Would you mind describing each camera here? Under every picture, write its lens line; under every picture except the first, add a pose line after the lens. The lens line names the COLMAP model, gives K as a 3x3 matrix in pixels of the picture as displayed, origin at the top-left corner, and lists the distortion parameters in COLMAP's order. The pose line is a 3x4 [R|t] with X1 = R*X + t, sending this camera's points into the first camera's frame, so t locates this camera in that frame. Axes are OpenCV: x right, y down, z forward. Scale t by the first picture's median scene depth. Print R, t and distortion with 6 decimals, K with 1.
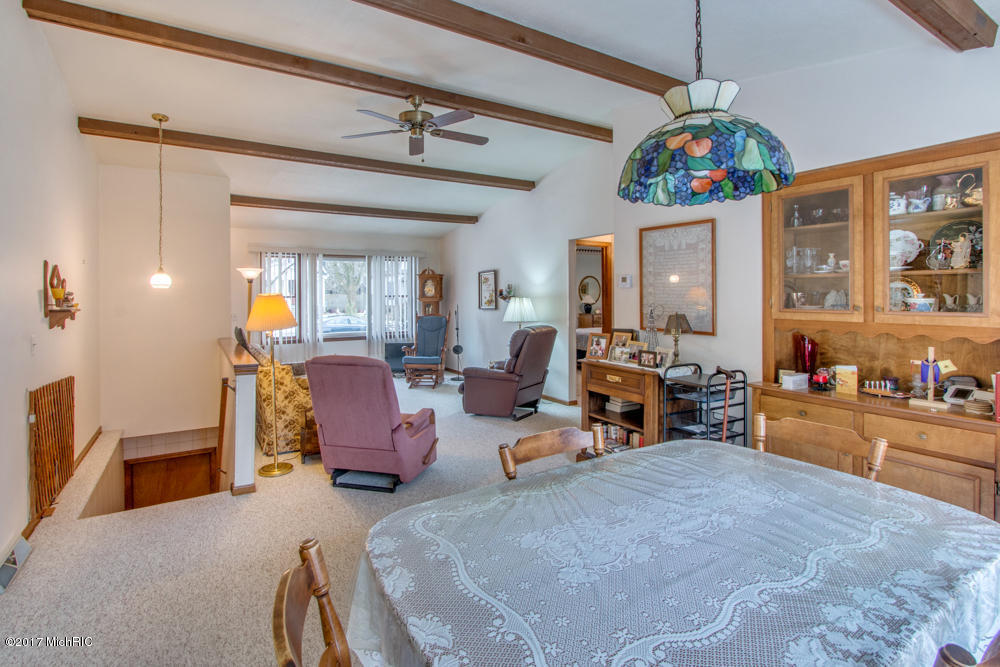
lens RADIAL K [[477.9, 0, 486.1], [0, 477.9, 297.4], [0, 0, 1]] dist [-0.020717, 0.001654]
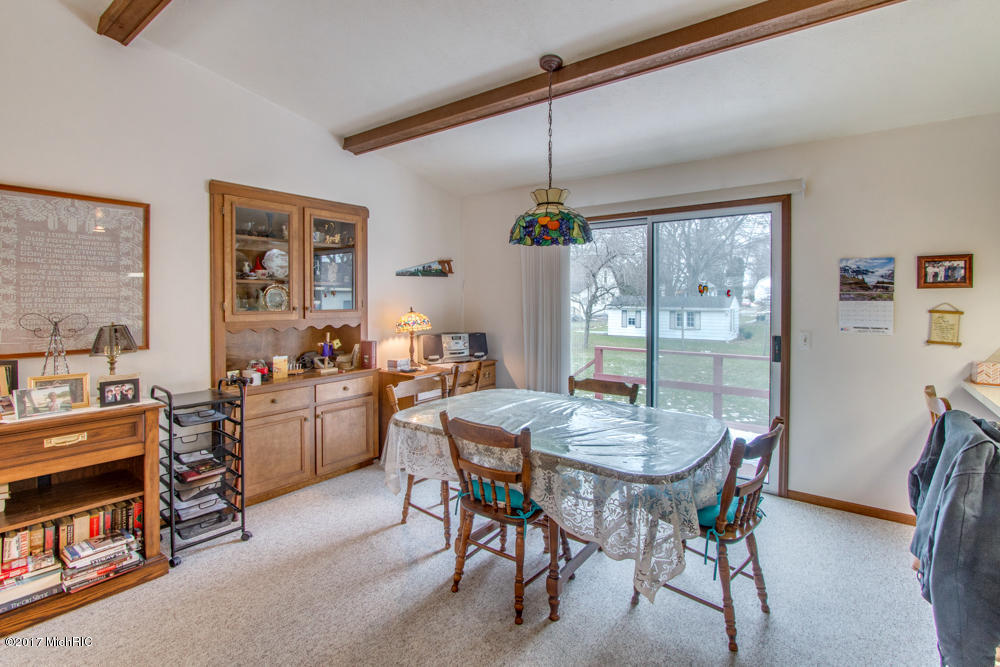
lens RADIAL K [[477.9, 0, 487.5], [0, 477.9, 303.6], [0, 0, 1]] dist [-0.020717, 0.001654]
pose [[-0.359089, -0.007273, 0.933275, -0.482194], [0.004500, 0.999945, 0.009524, -0.001698], [-0.933292, 0.007619, -0.359037, 0.754390]]
